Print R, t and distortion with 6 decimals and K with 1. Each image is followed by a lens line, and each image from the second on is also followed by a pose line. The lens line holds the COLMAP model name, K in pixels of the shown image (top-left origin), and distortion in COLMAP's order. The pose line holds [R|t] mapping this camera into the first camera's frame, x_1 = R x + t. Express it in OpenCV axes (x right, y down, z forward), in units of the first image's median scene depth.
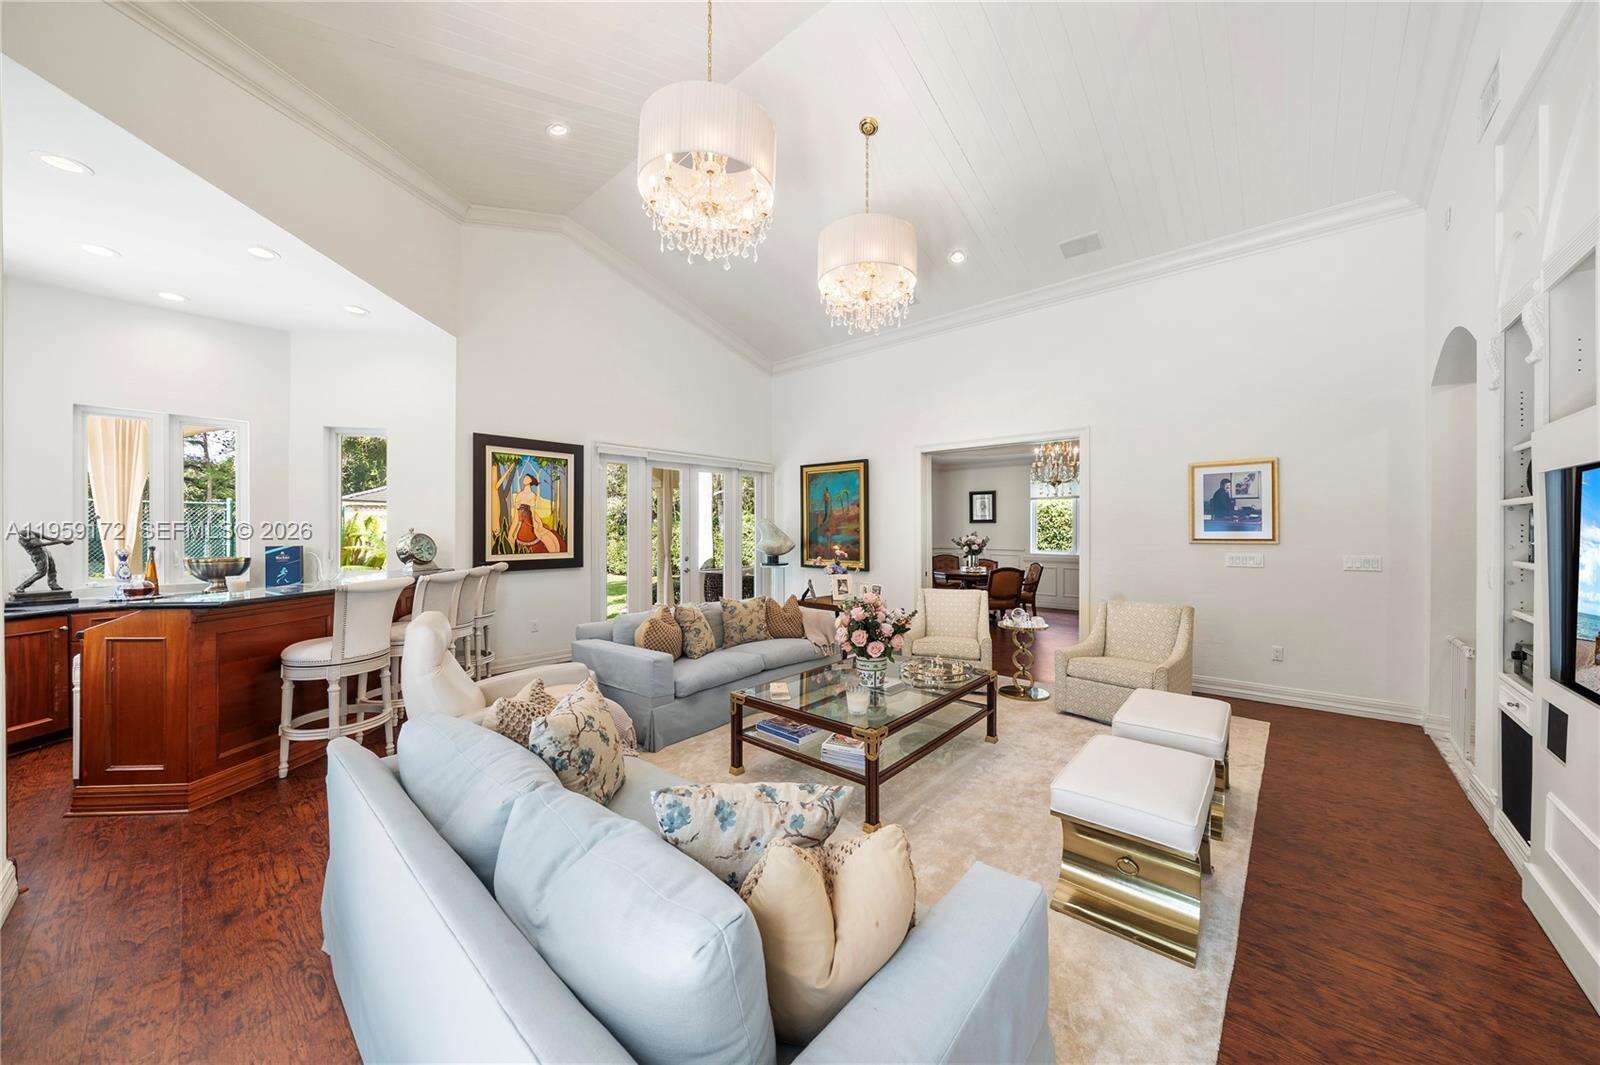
lens RADIAL K [[552.5, 0, 797.0], [0, 552.5, 530.2], [0, 0, 1]] dist [-0.003811, -0.000081]
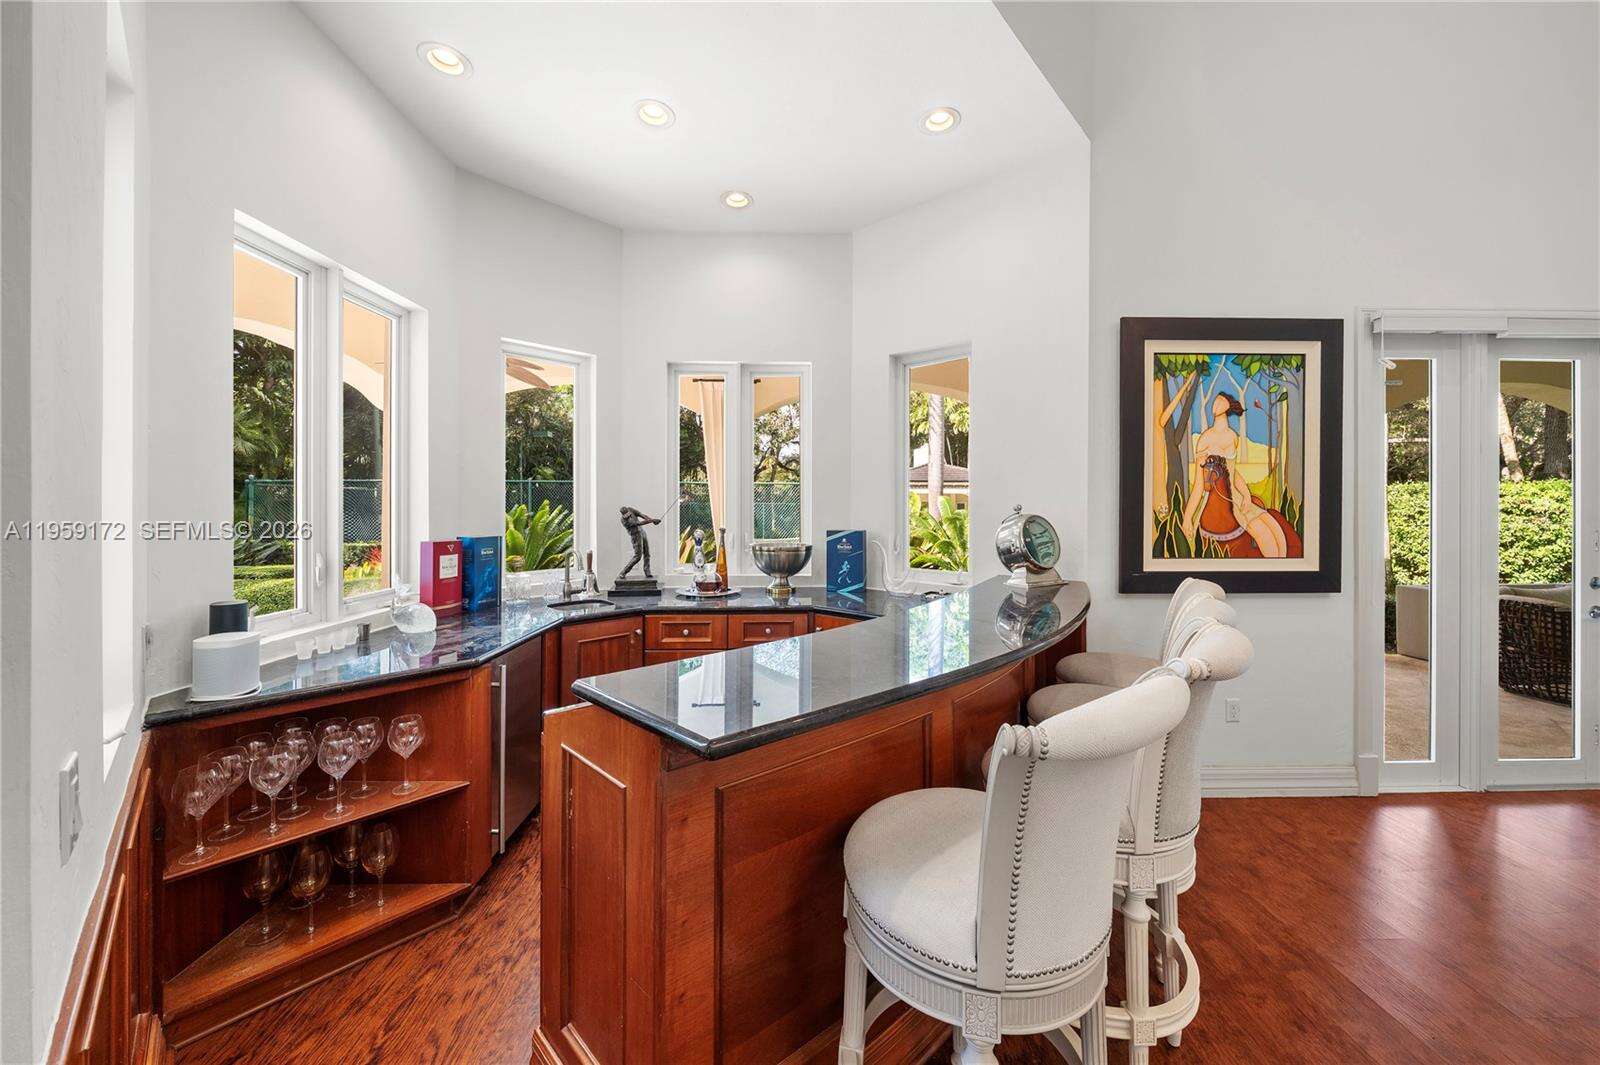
lens RADIAL K [[561.9, 0, 805.2], [0, 561.9, 505.6], [0, 0, 1]] dist [-0.002579, -0.000079]
pose [[0.683936, 0.001569, -0.729541, -0.399223], [-0.002950, 0.999995, -0.000616, -0.001996], [0.729536, 0.002573, 0.683937, 0.423813]]
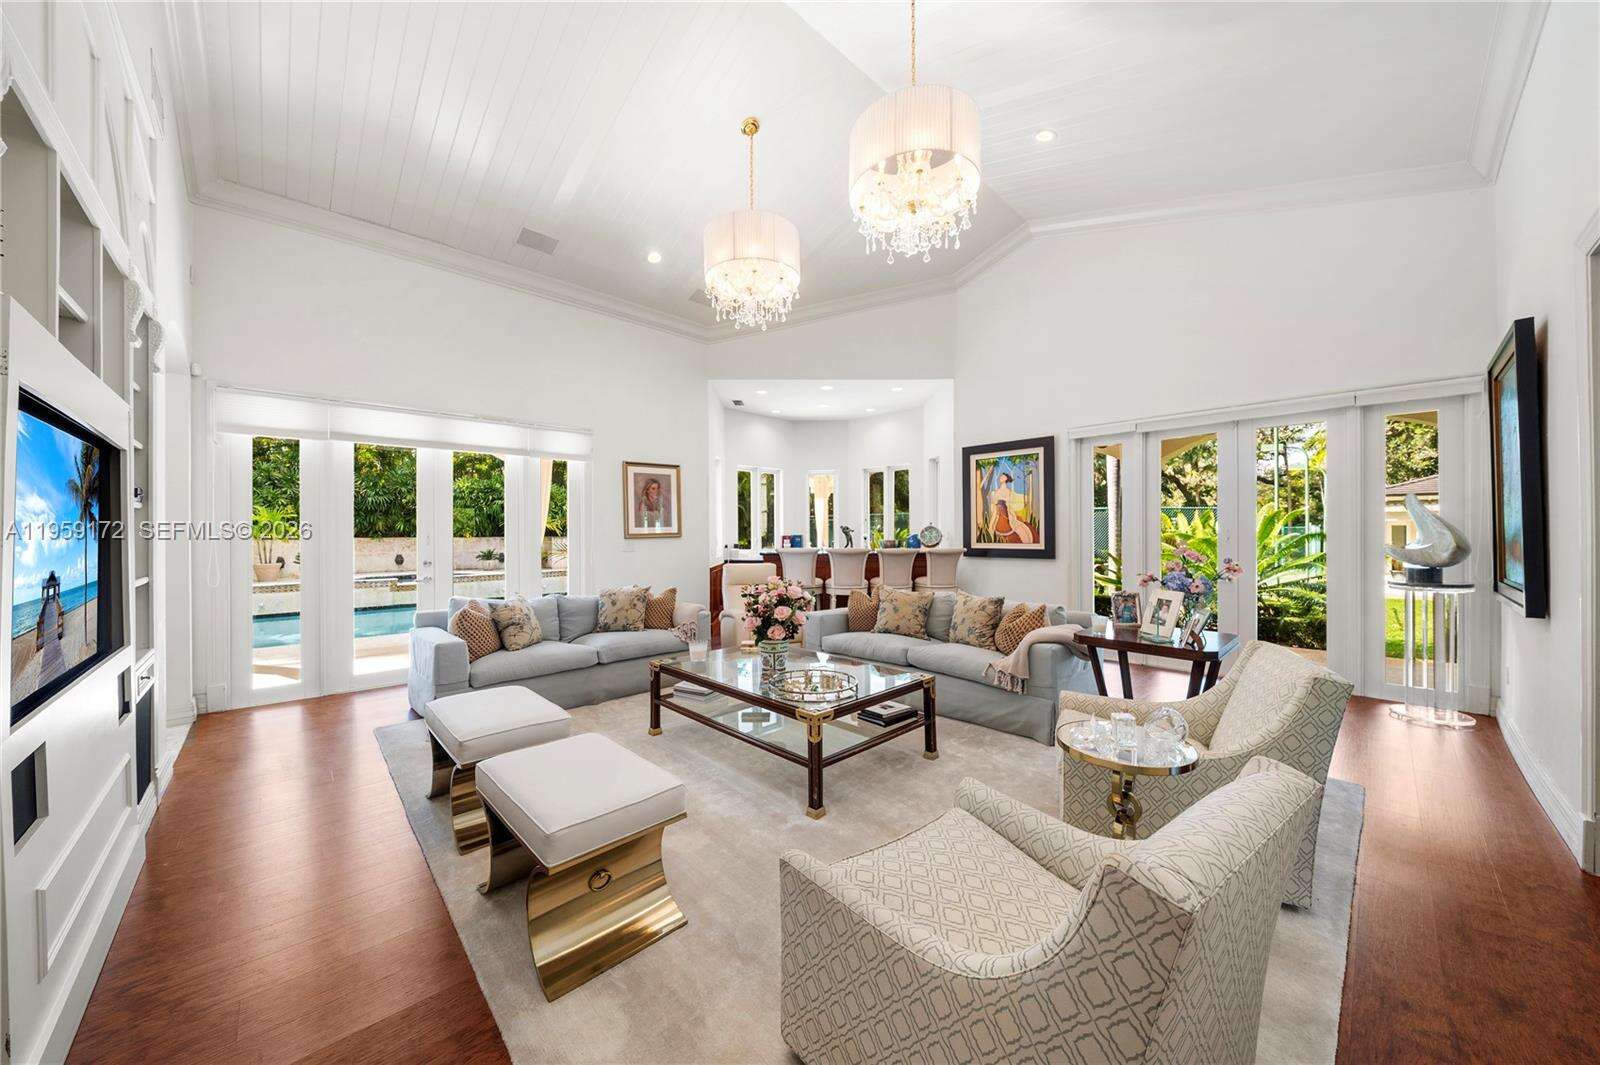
lens RADIAL K [[552.5, 0, 797.0], [0, 552.5, 530.2], [0, 0, 1]] dist [-0.003811, -0.000081]
pose [[-0.088432, -0.002230, -0.996080, 0.716216], [0.004863, 0.999985, -0.002670, 0.017597], [0.996070, -0.005080, -0.088420, 0.712301]]
